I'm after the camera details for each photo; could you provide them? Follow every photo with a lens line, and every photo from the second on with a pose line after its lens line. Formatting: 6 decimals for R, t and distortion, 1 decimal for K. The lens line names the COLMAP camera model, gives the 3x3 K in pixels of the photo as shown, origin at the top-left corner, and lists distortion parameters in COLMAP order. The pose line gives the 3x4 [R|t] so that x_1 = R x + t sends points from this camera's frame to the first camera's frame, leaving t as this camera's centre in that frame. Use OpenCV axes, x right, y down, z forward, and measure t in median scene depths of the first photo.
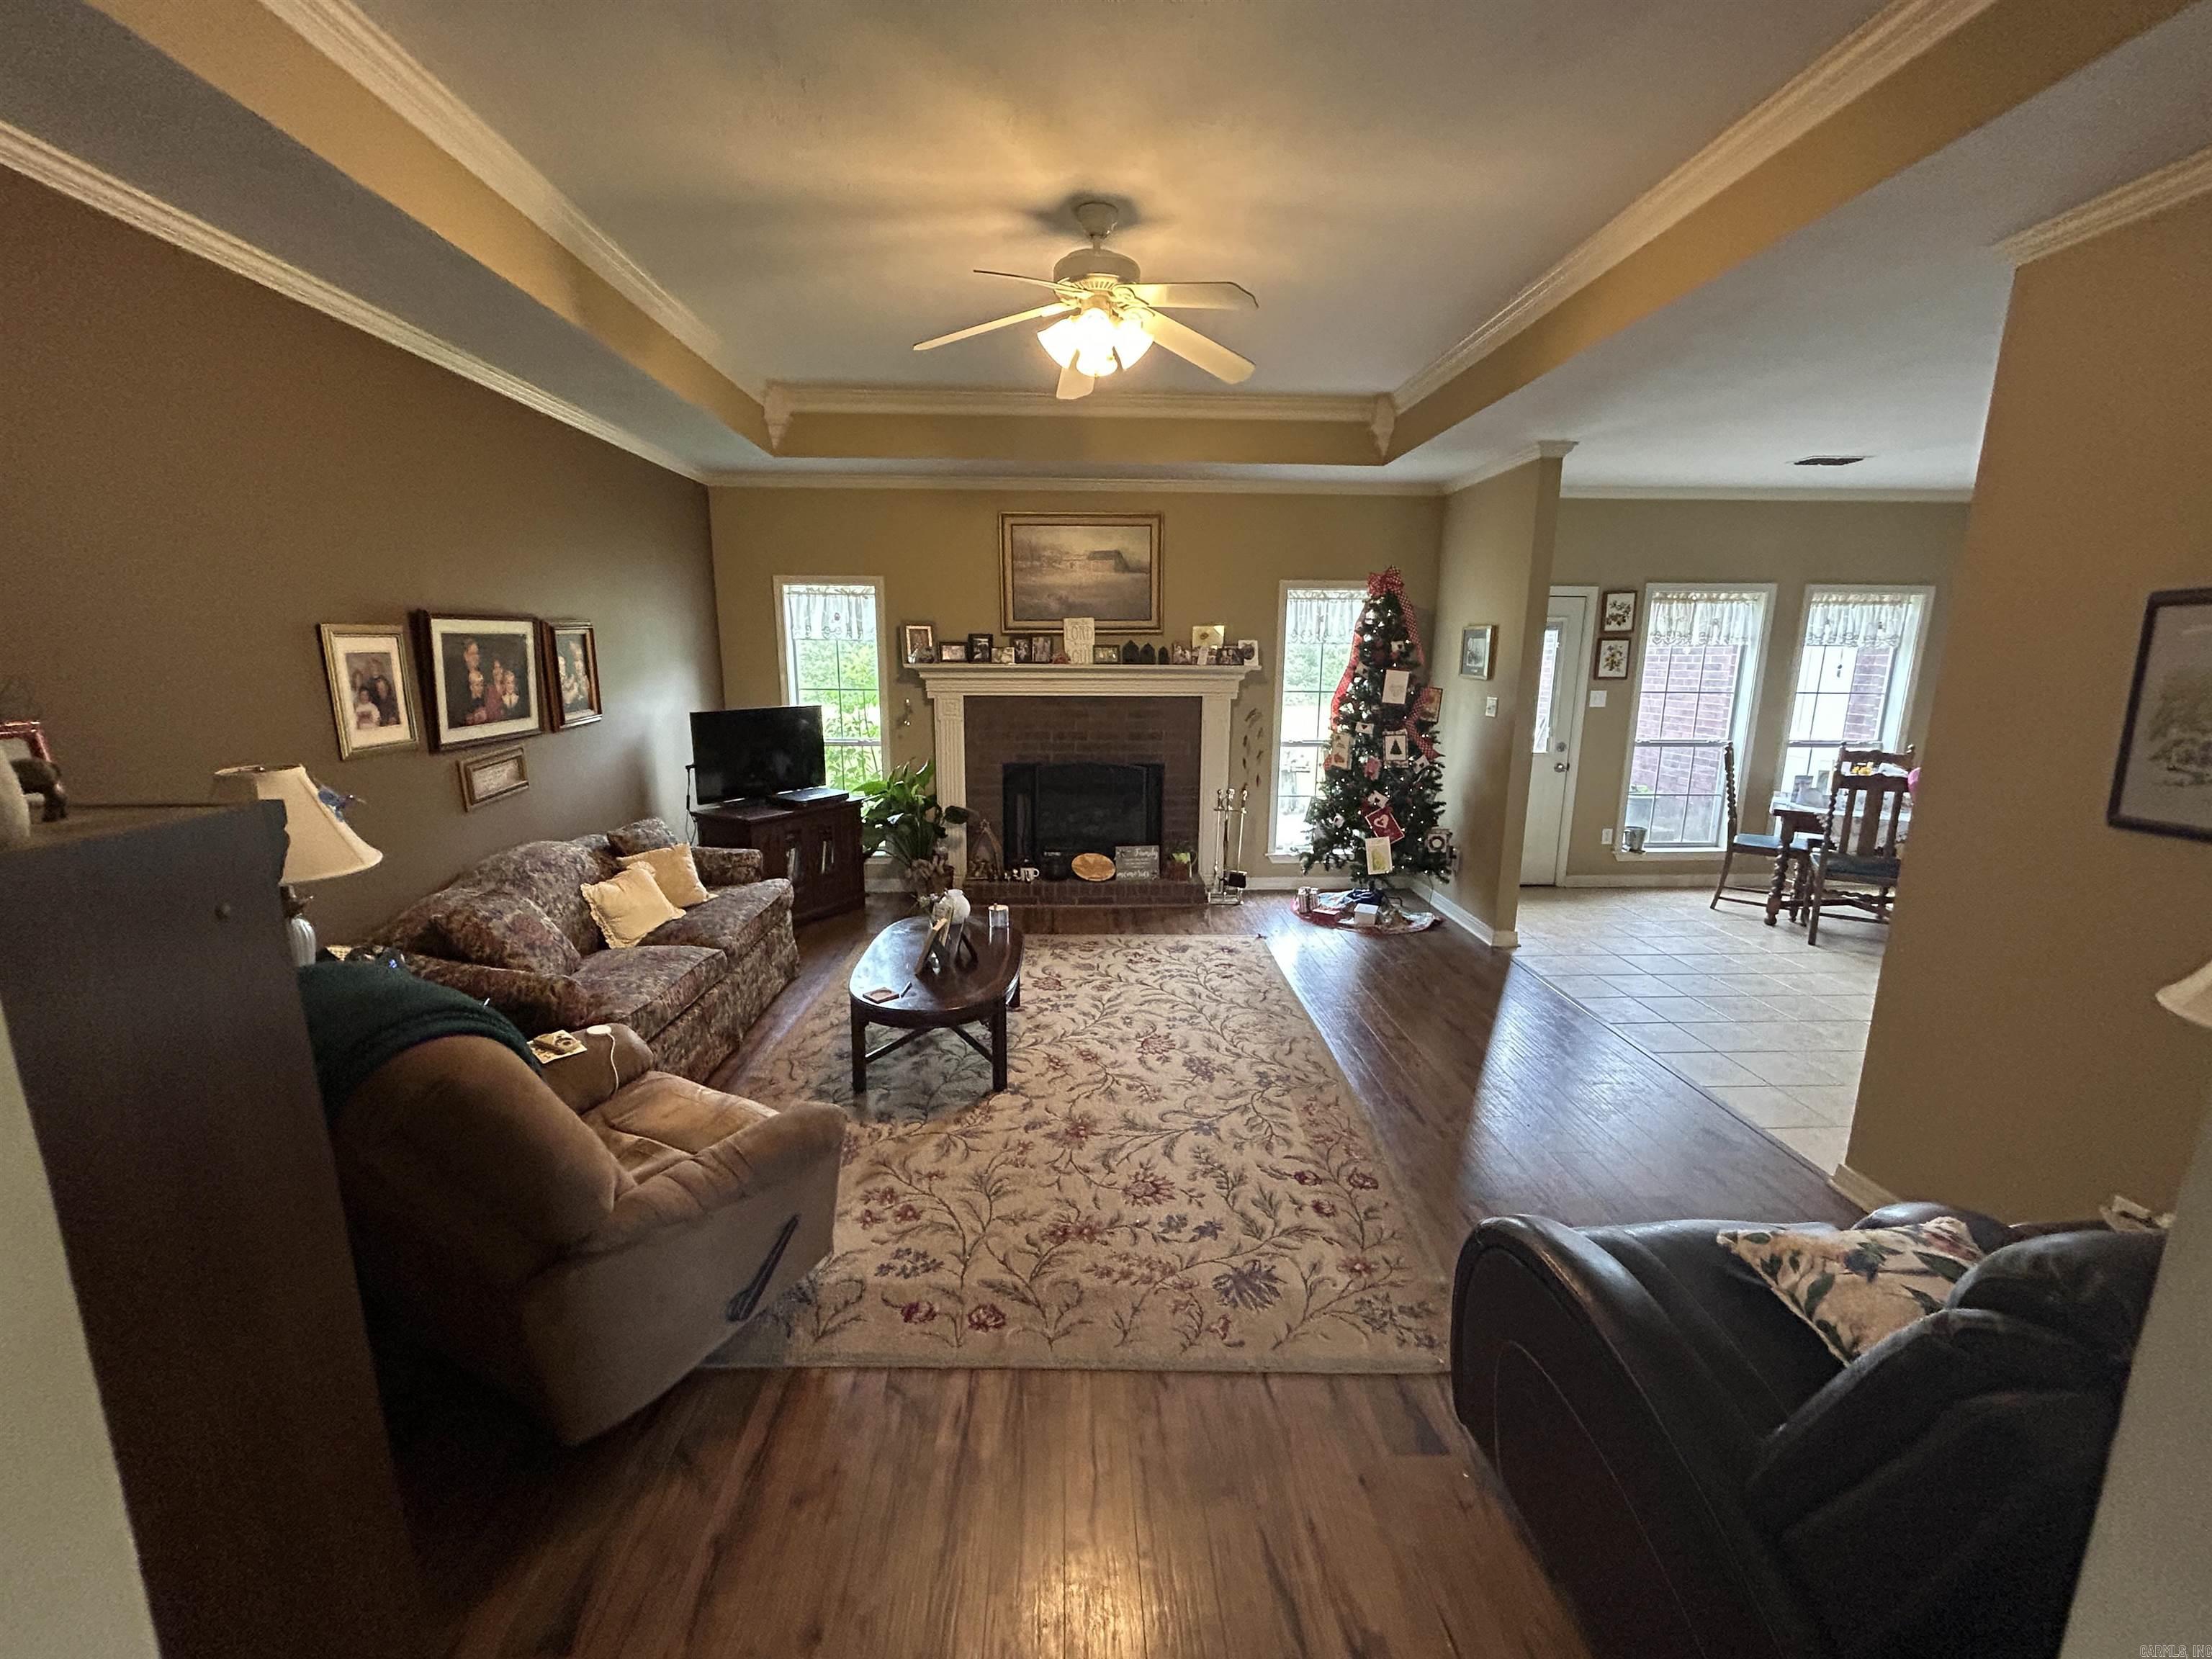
lens RADIAL K [[894.3, 0, 1100.7], [0, 894.3, 836.4], [0, 0, 1]] dist [-0.002209, -0.000536]
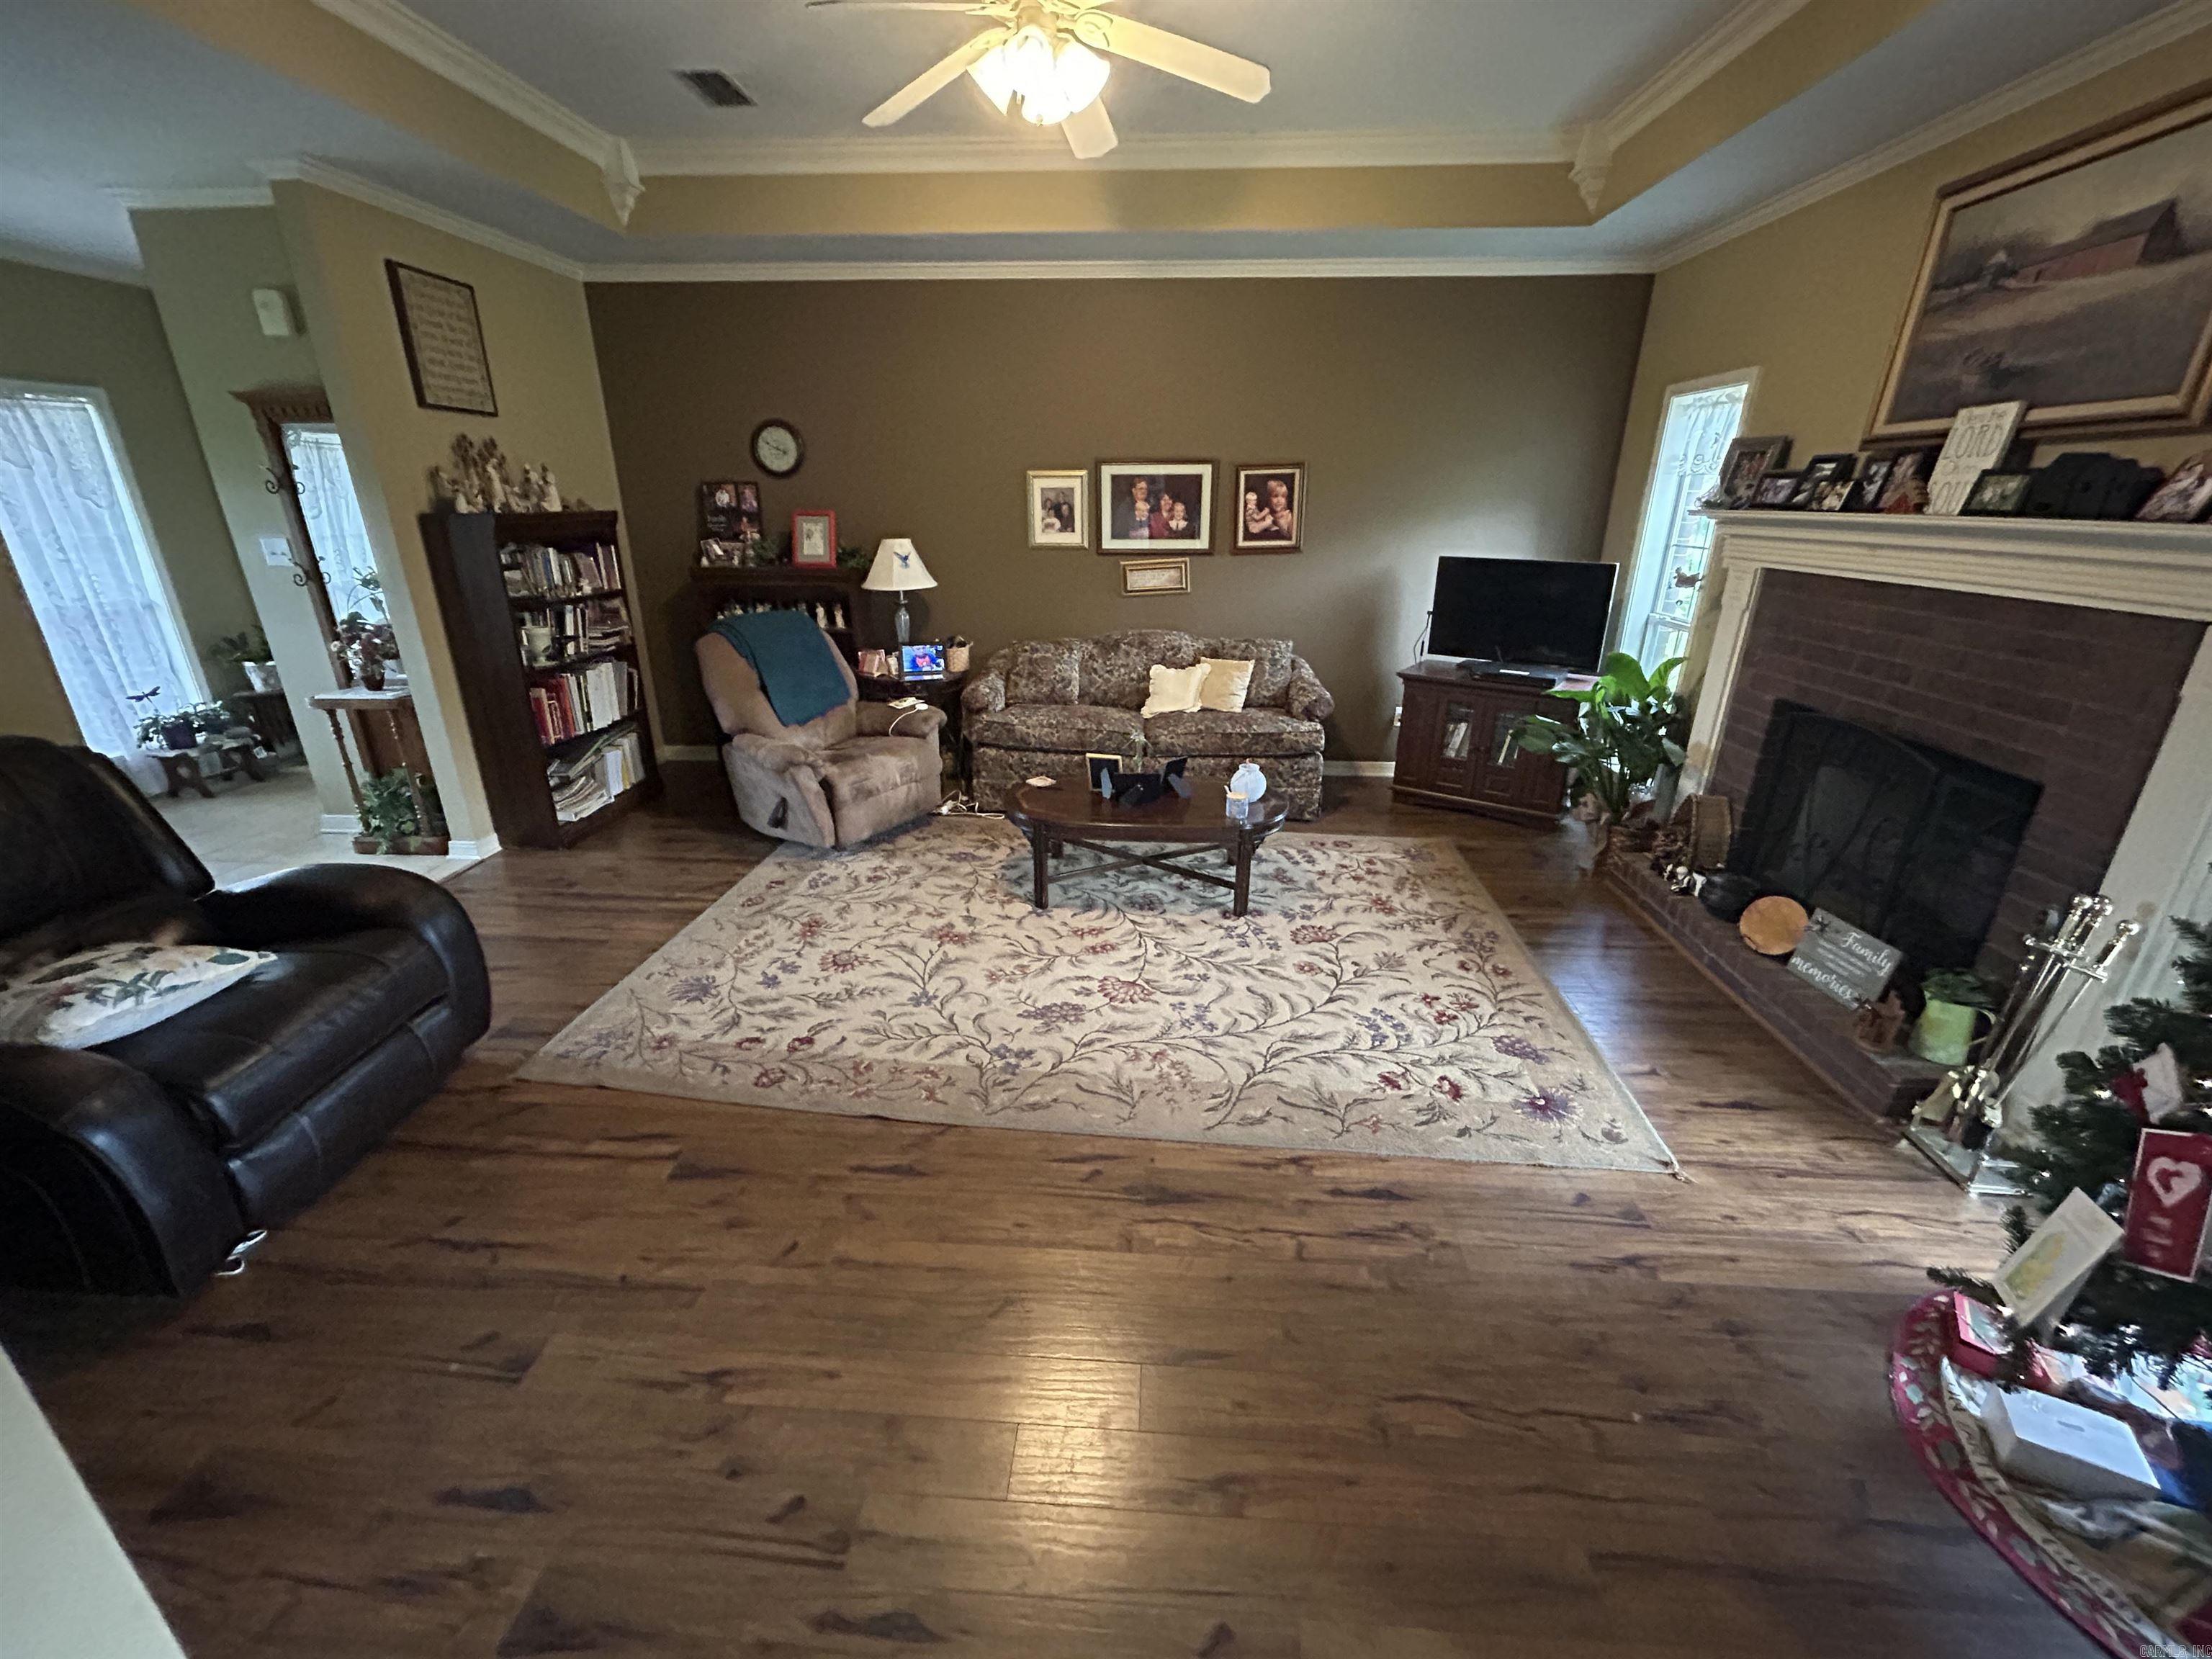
lens RADIAL K [[894.3, 0, 1100.5], [0, 894.3, 827.5], [0, 0, 1]] dist [-0.002209, -0.000536]
pose [[-0.112476, 0.341074, -0.933283, 0.811669], [-0.210281, 0.909800, 0.357834, -0.194706], [0.971149, 0.236500, -0.030609, 1.029285]]
